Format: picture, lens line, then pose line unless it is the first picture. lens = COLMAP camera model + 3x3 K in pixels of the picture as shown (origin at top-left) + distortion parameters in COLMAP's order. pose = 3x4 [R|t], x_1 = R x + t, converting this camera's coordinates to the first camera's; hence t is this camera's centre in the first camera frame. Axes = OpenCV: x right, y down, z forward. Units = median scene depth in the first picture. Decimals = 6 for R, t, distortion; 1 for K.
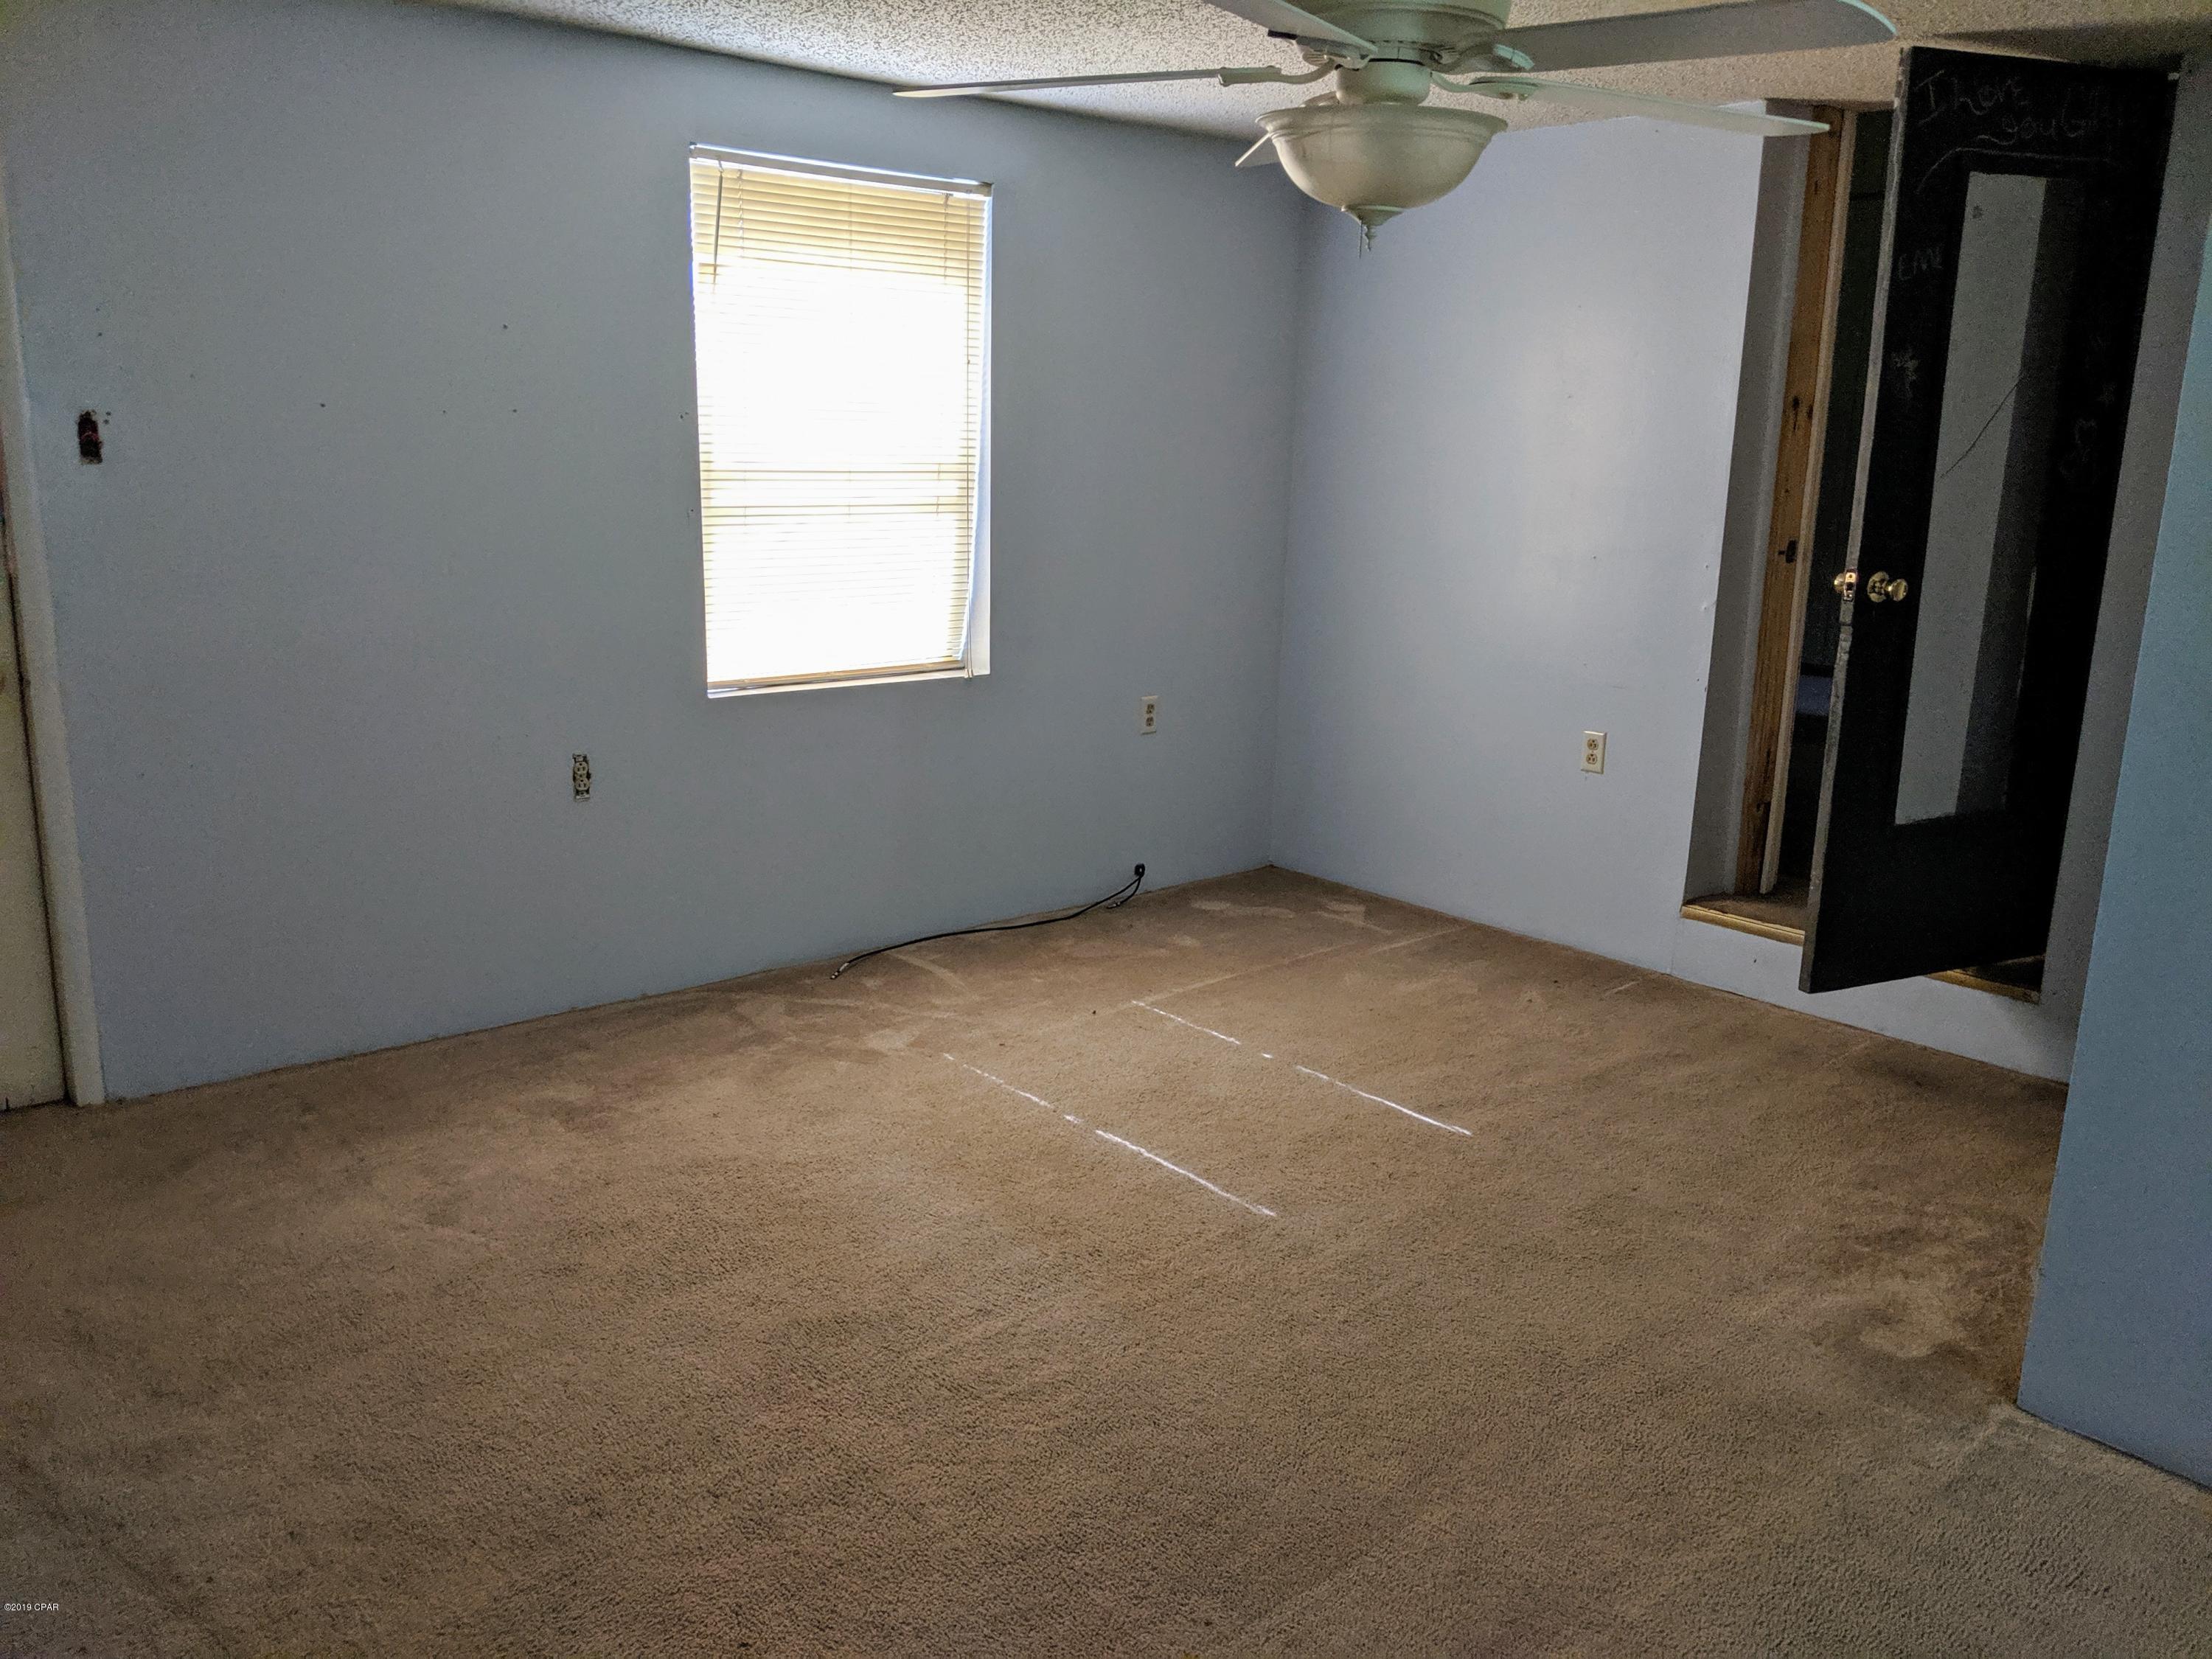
lens RADIAL K [[1767.5, 0, 1112.2], [0, 1767.5, 822.5], [0, 0, 1]] dist [0.035022, -0.045100]
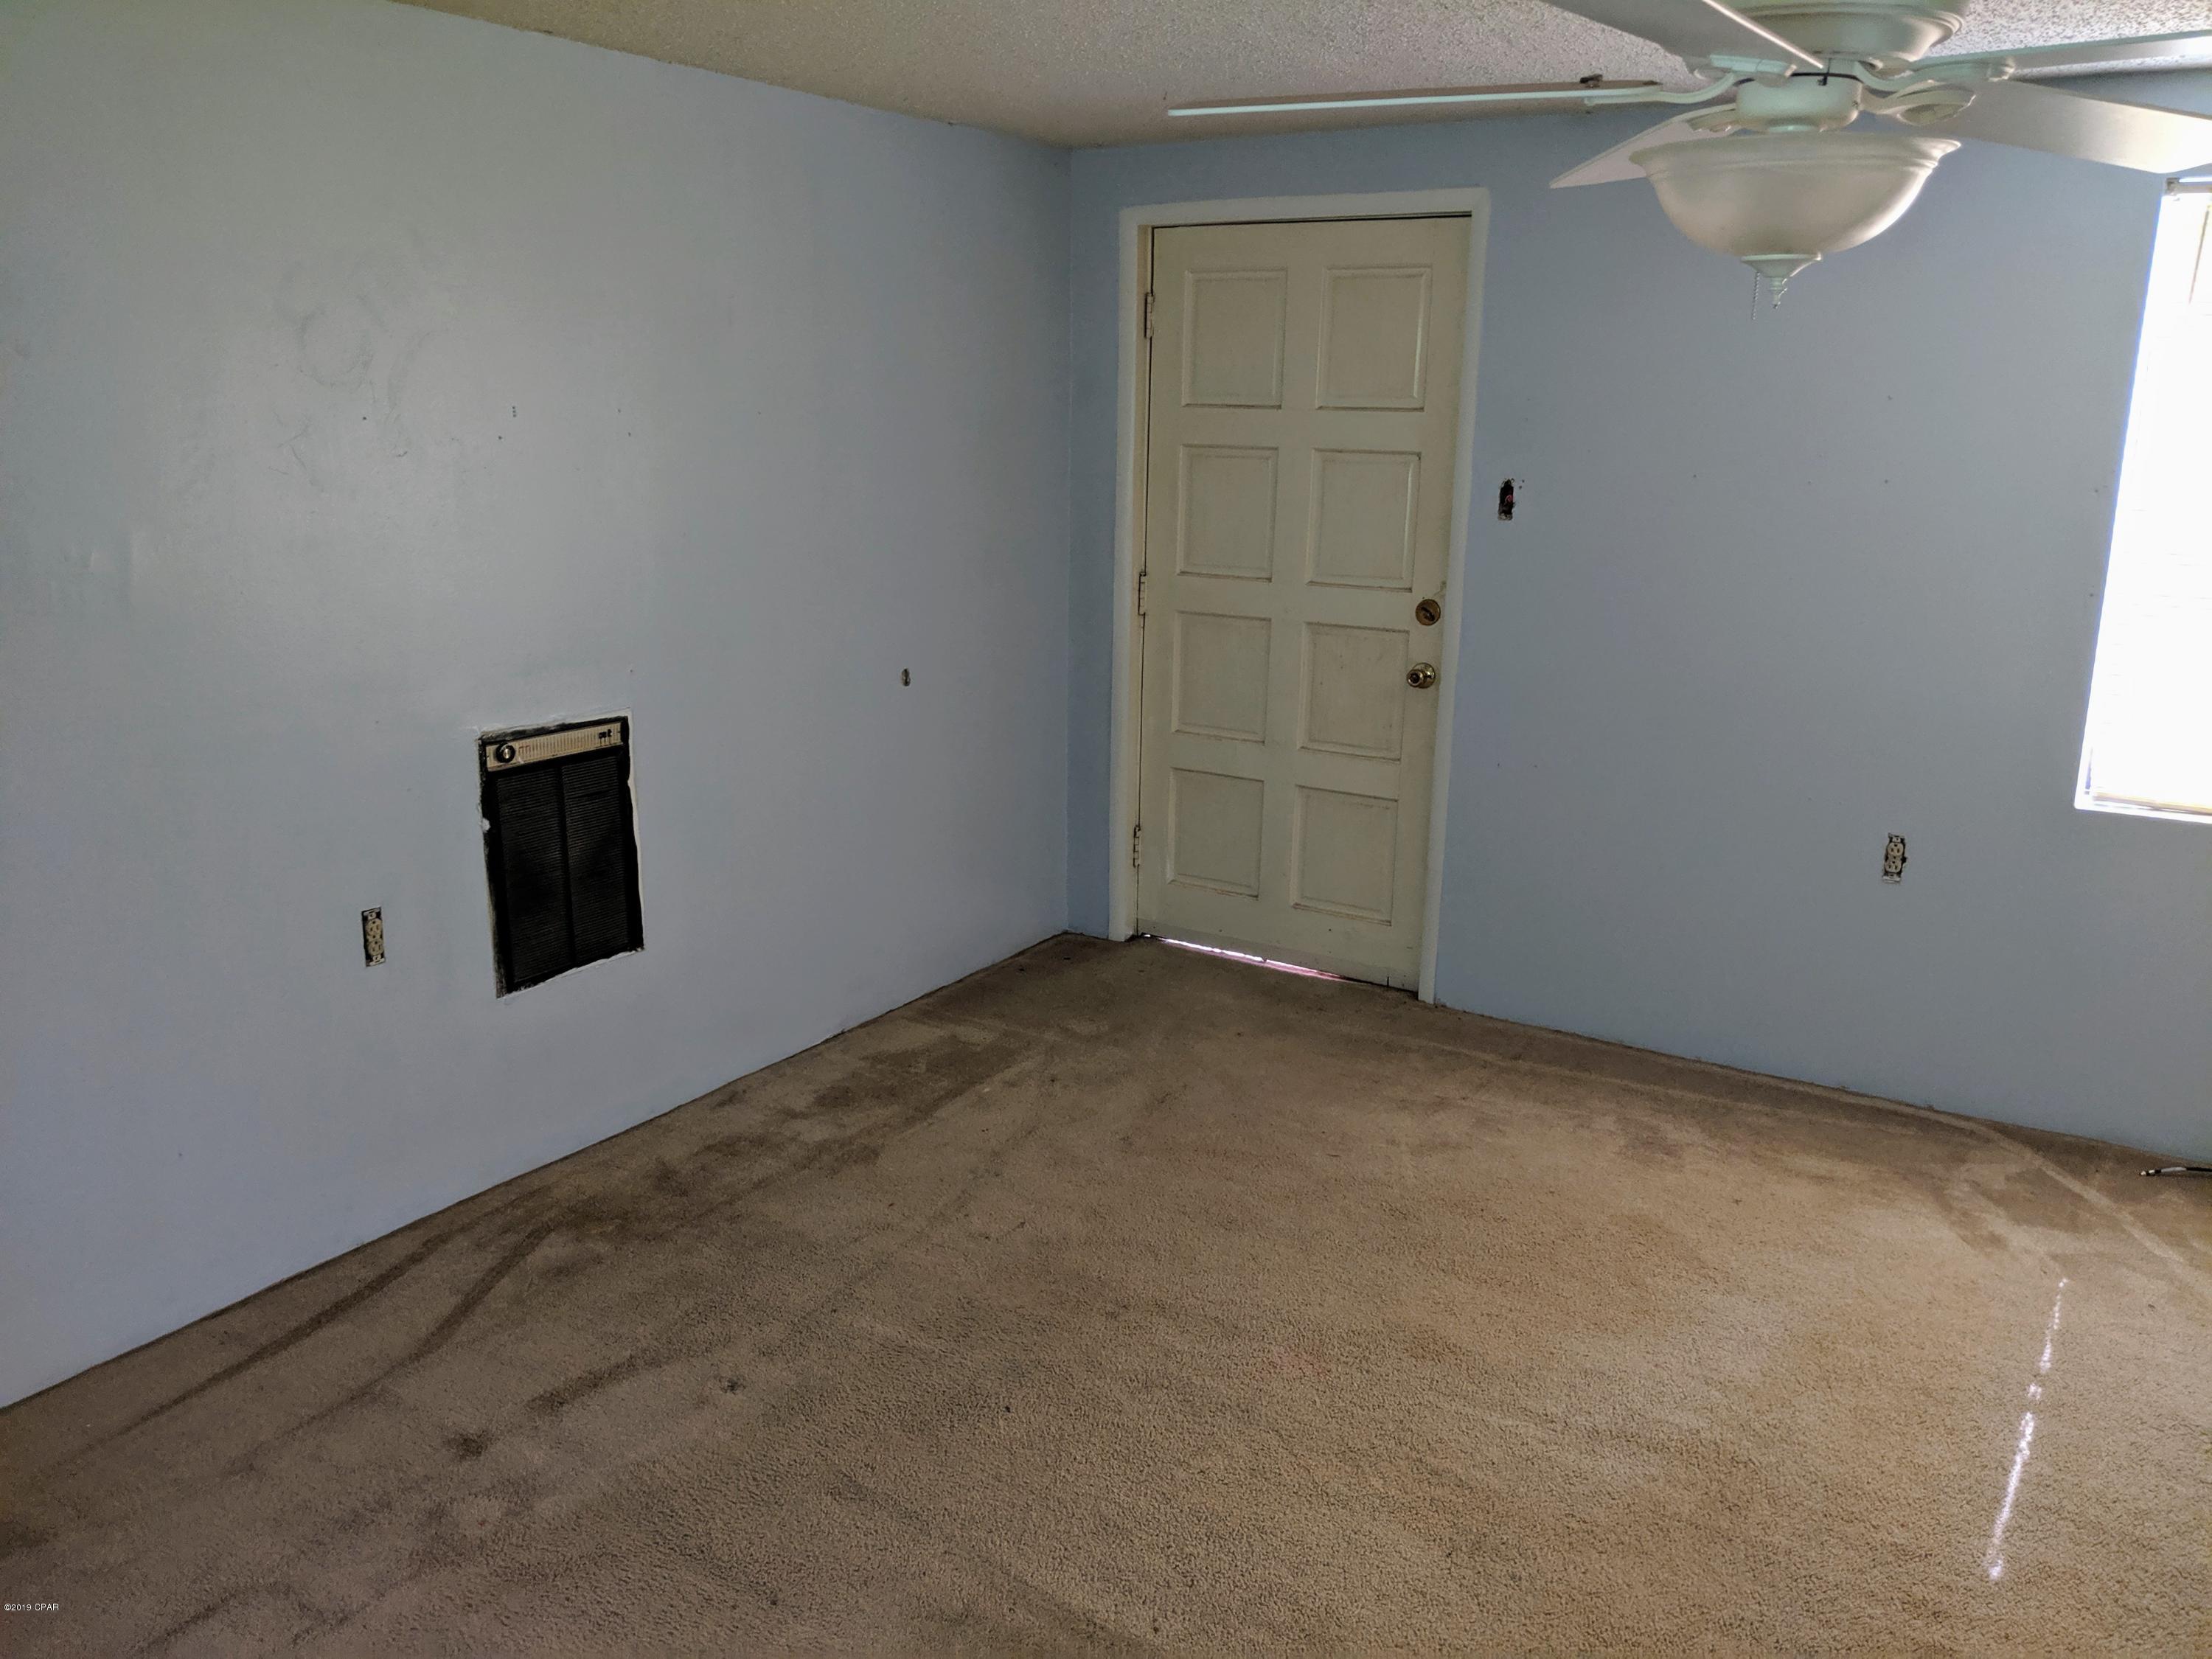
lens RADIAL K [[1767.5, 0, 1111.2], [0, 1767.5, 837.6], [0, 0, 1]] dist [0.035022, -0.045100]
pose [[0.273812, 0.196567, -0.941482, 0.561599], [-0.223570, 0.965086, 0.136475, -0.083745], [0.935438, 0.173119, 0.308198, 0.348003]]
